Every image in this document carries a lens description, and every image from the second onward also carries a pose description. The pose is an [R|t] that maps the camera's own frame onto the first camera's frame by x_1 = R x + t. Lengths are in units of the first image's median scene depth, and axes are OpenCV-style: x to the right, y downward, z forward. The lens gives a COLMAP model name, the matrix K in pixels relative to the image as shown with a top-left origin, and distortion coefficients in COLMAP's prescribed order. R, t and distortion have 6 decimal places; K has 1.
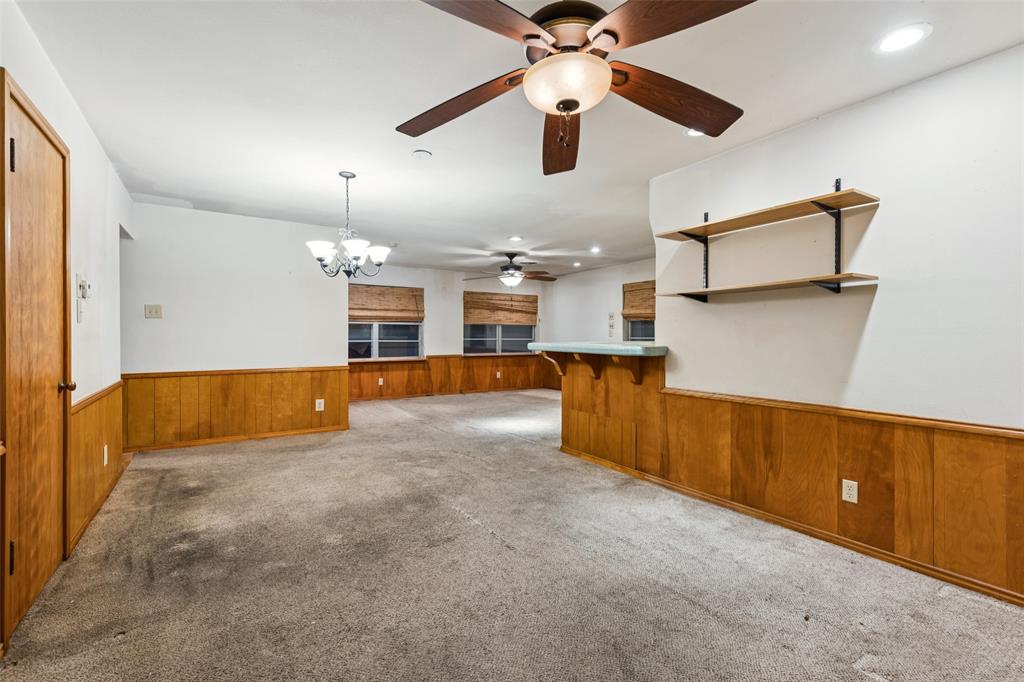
lens RADIAL K [[470.4, 0, 515.6], [0, 470.4, 335.7], [0, 0, 1]] dist [0.009950, 0.000040]
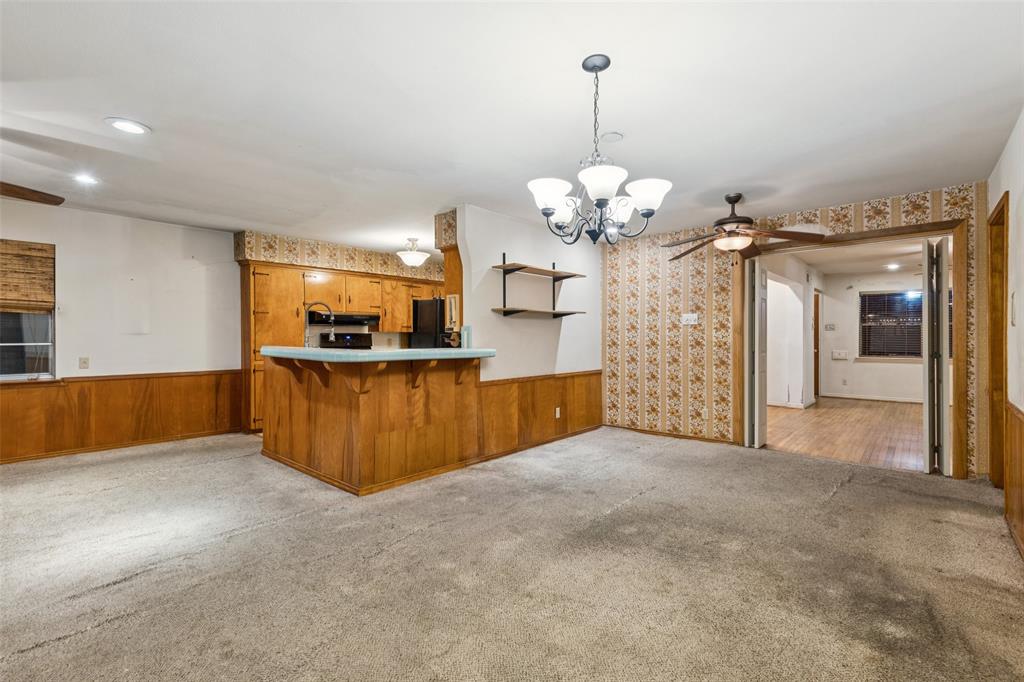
lens RADIAL K [[470.4, 0, 515.6], [0, 470.4, 335.7], [0, 0, 1]] dist [0.009950, 0.000040]
pose [[-0.283691, 0.000782, 0.958915, -0.912381], [0.001695, 0.999999, -0.000314, -0.010015], [-0.958914, 0.001536, -0.283692, 1.297556]]
